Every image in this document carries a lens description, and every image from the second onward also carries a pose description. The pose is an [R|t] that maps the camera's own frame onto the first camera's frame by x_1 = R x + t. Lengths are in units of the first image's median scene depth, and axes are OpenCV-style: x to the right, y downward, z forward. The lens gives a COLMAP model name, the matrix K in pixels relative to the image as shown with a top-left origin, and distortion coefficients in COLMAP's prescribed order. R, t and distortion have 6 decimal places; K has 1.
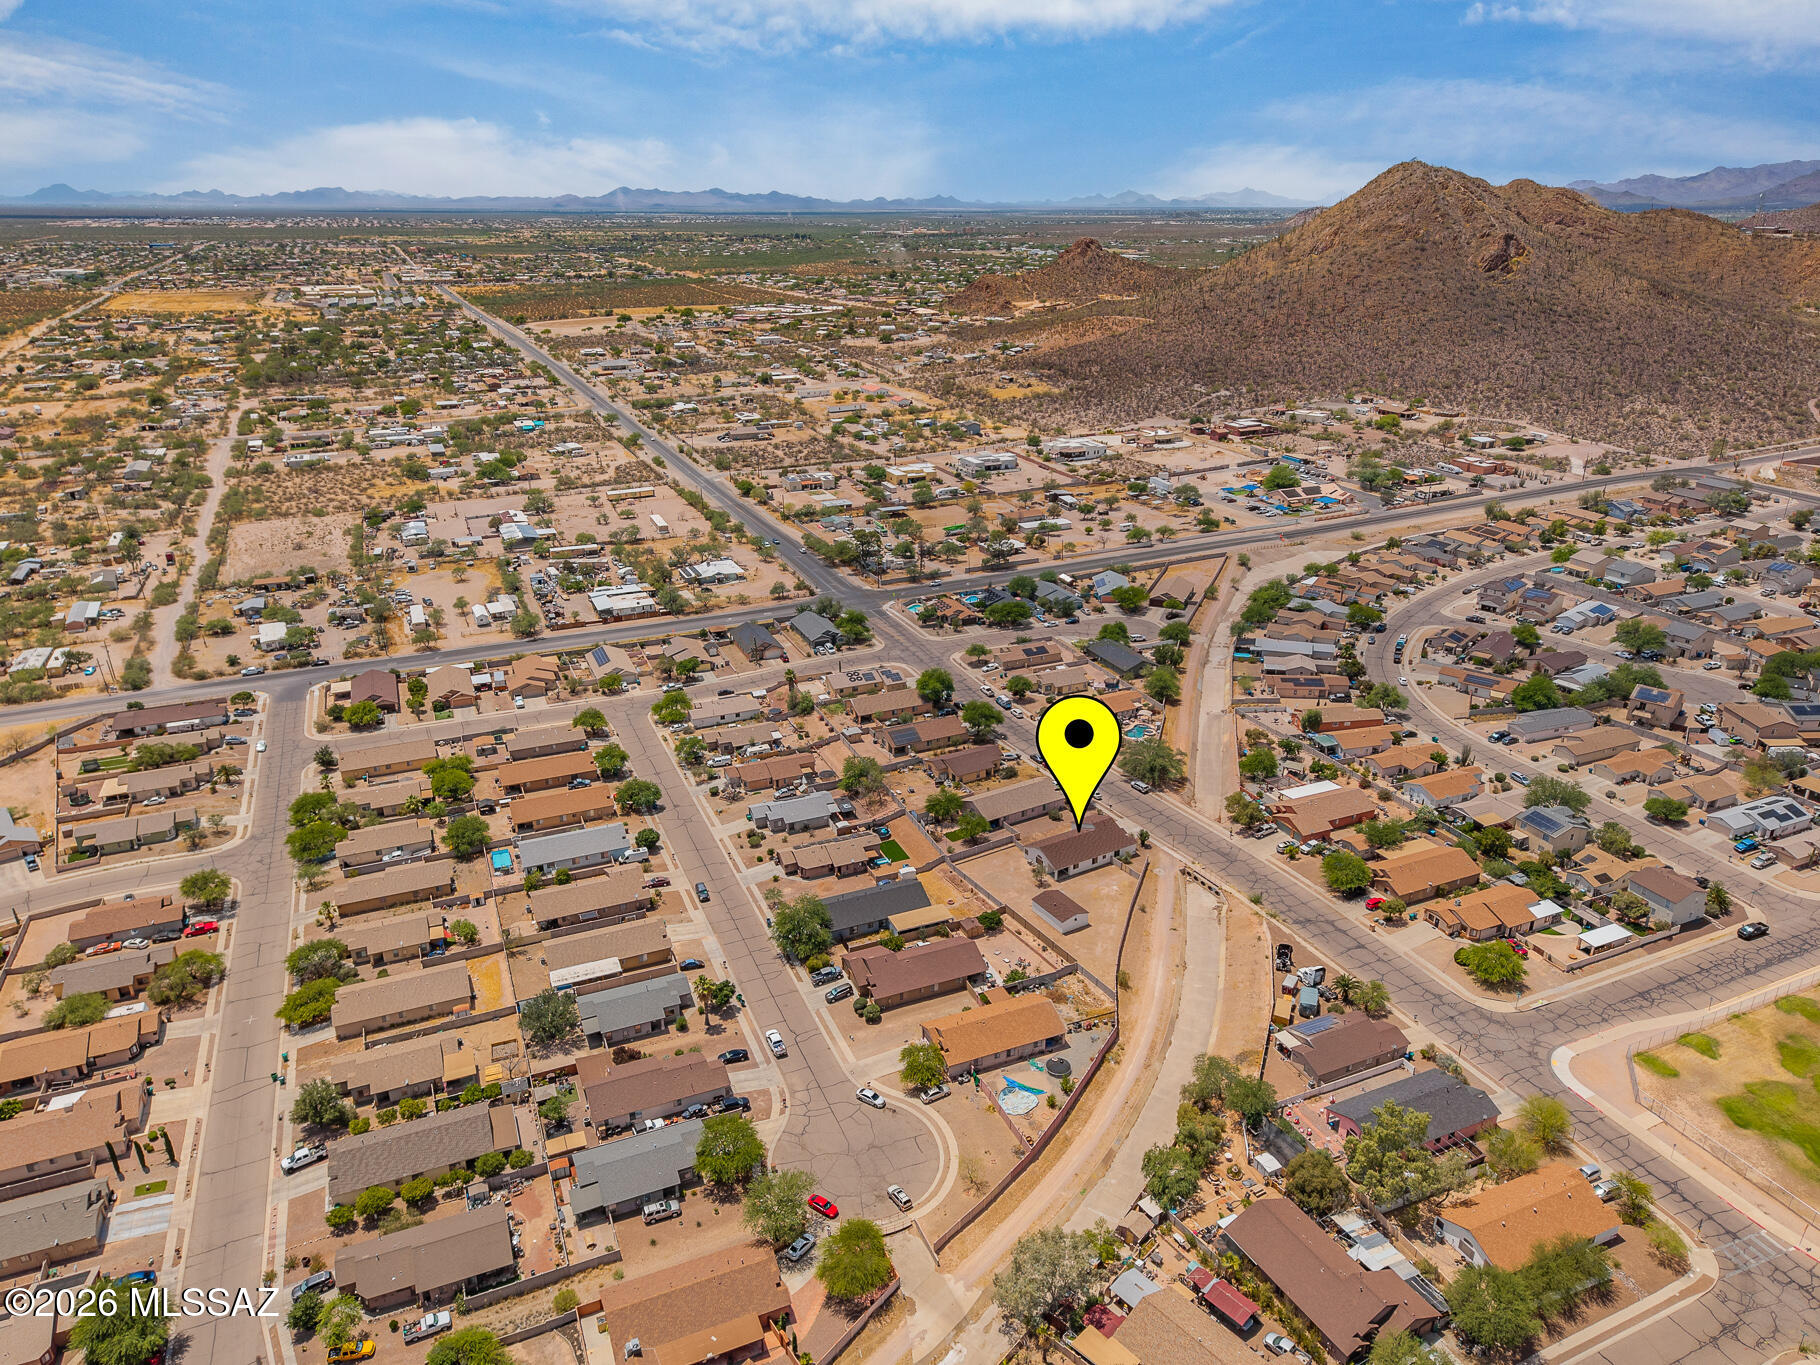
lens RADIAL K [[1219.0, 0, 928.4], [0, 1219.0, 675.4], [0, 0, 1]] dist [0.040946, -0.049691]
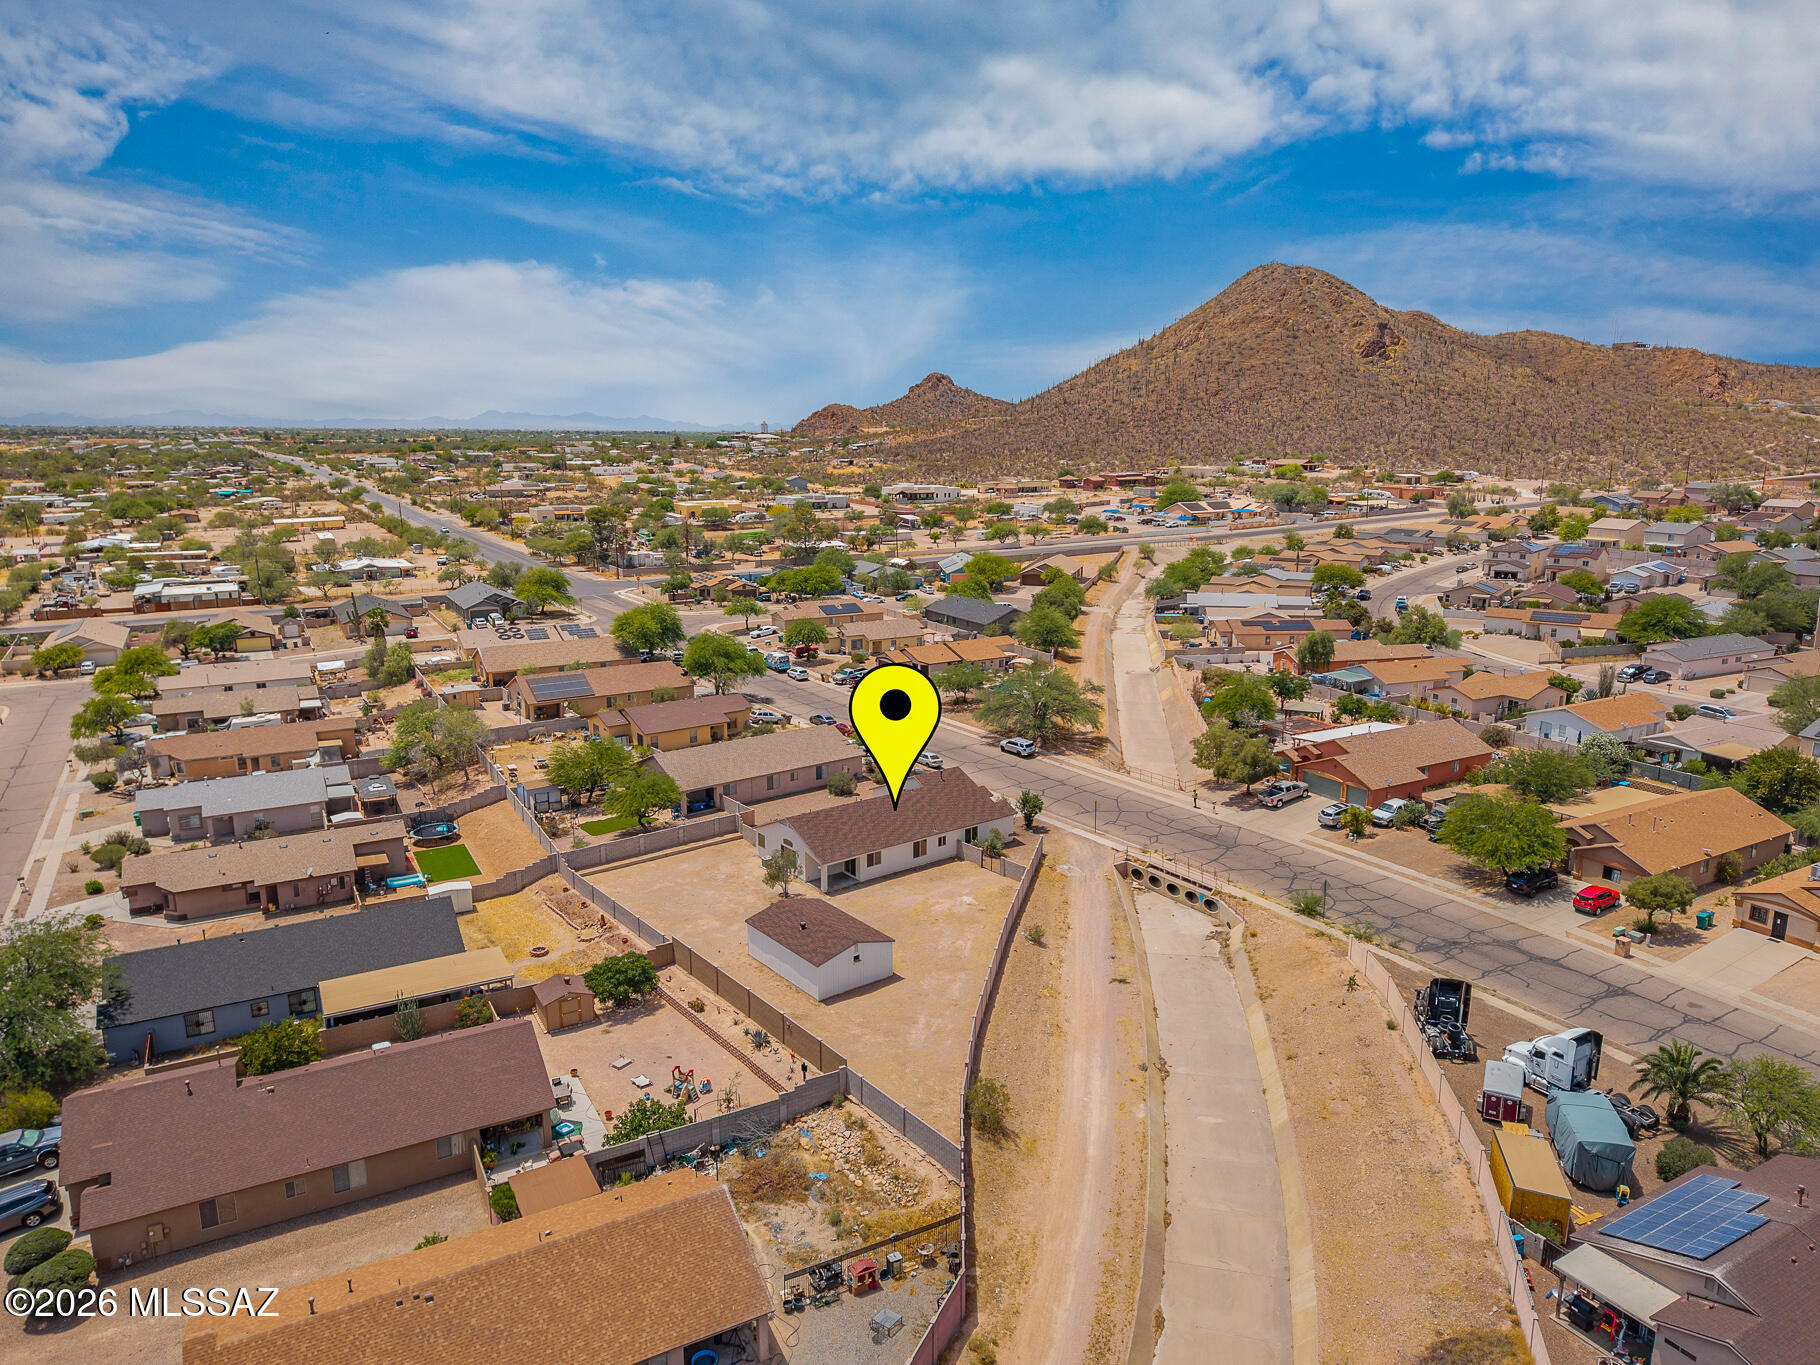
lens RADIAL K [[1219.0, 0, 928.4], [0, 1219.0, 675.4], [0, 0, 1]] dist [0.040946, -0.049691]
pose [[0.994420, -0.020520, 0.103482, 0.080408], [0.037652, 0.985334, -0.166429, 0.134718], [-0.098549, 0.169396, 0.980608, 0.475799]]
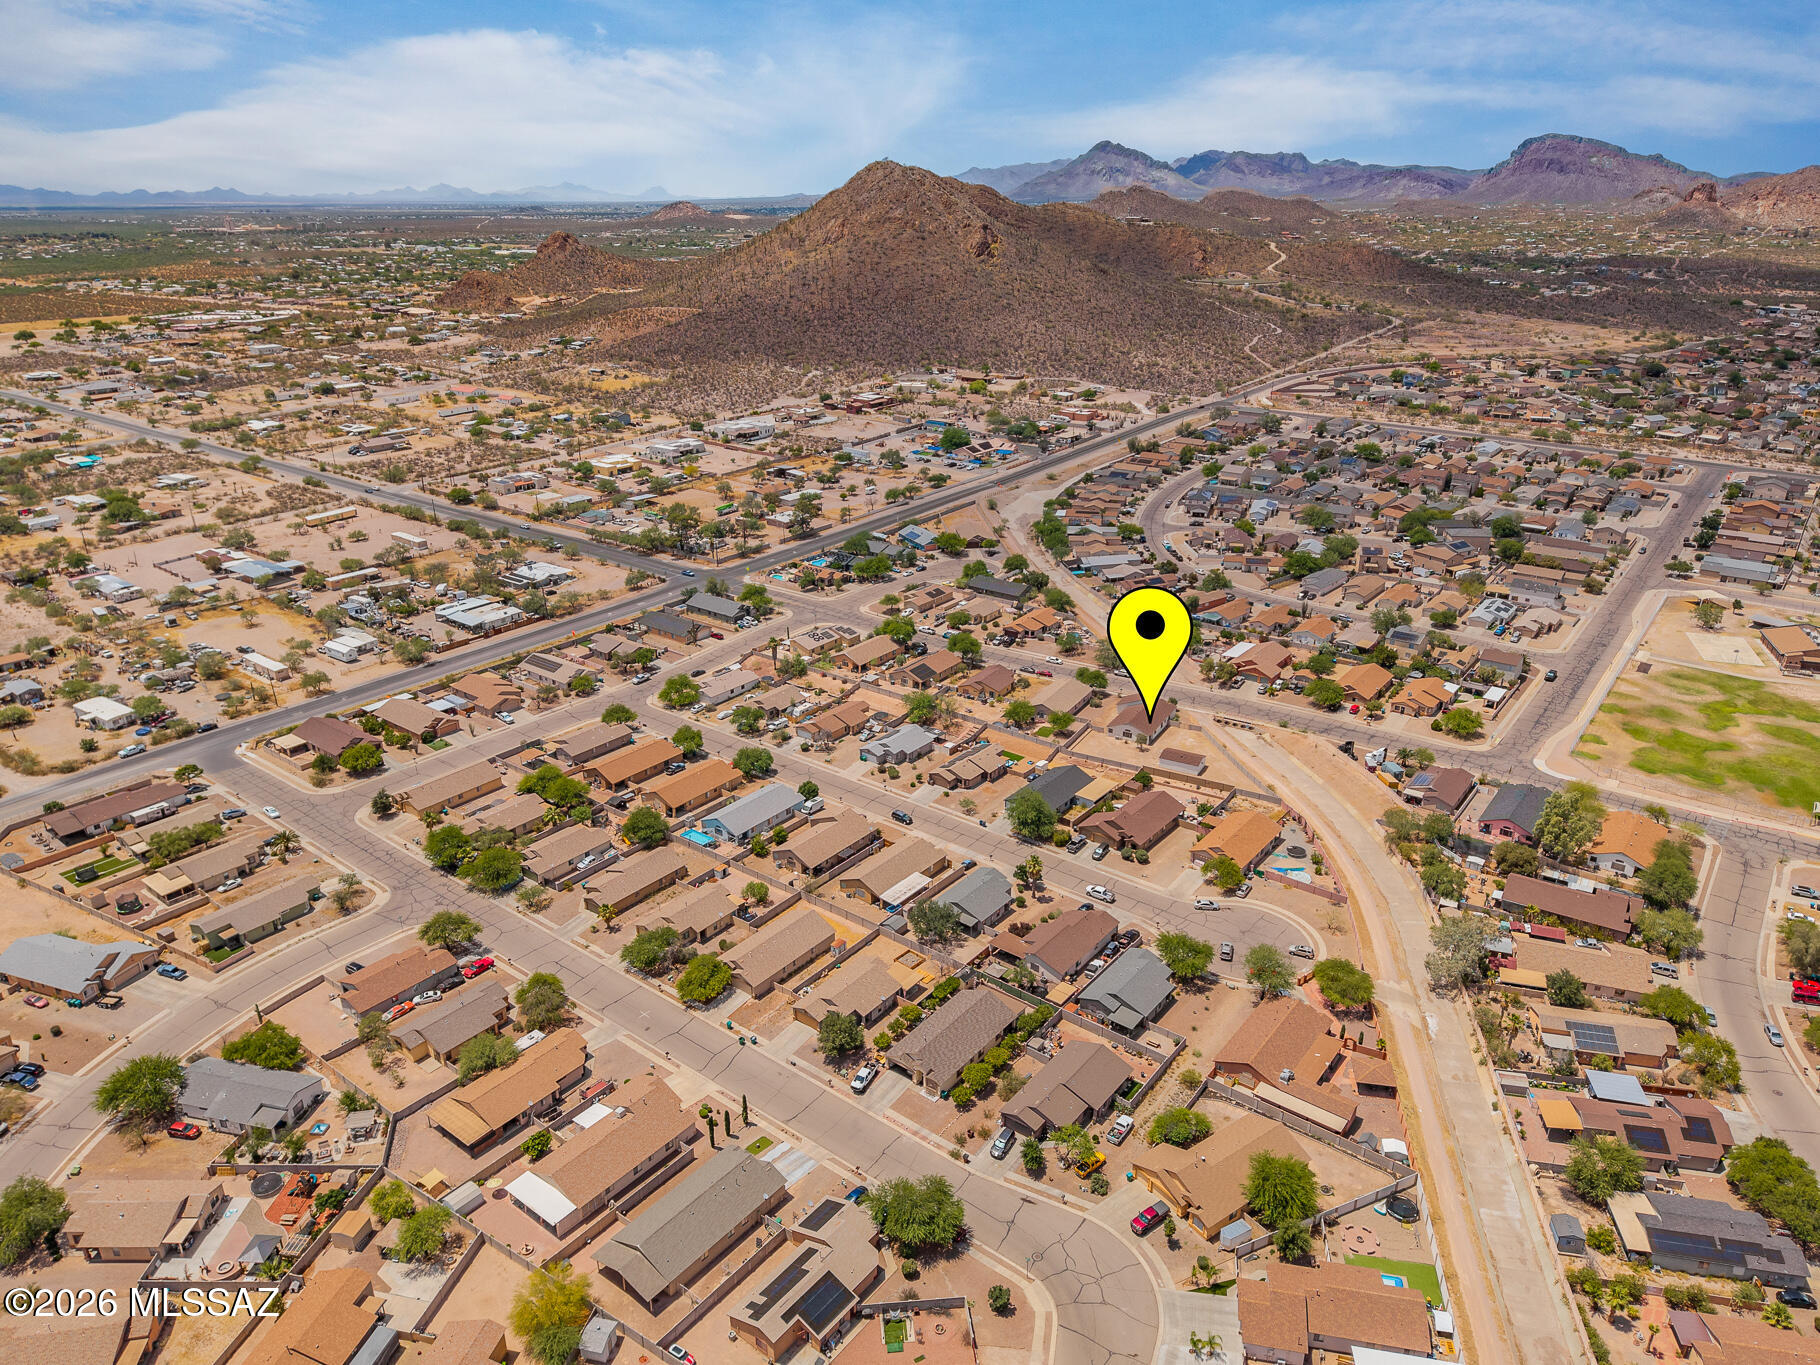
lens RADIAL K [[1219.0, 0, 928.4], [0, 1219.0, 675.4], [0, 0, 1]] dist [0.040946, -0.049691]
pose [[0.874076, -0.176539, 0.452577, -0.515745], [0.174878, 0.983520, 0.045899, 0.003005], [-0.453221, 0.039026, 0.890543, 0.000137]]
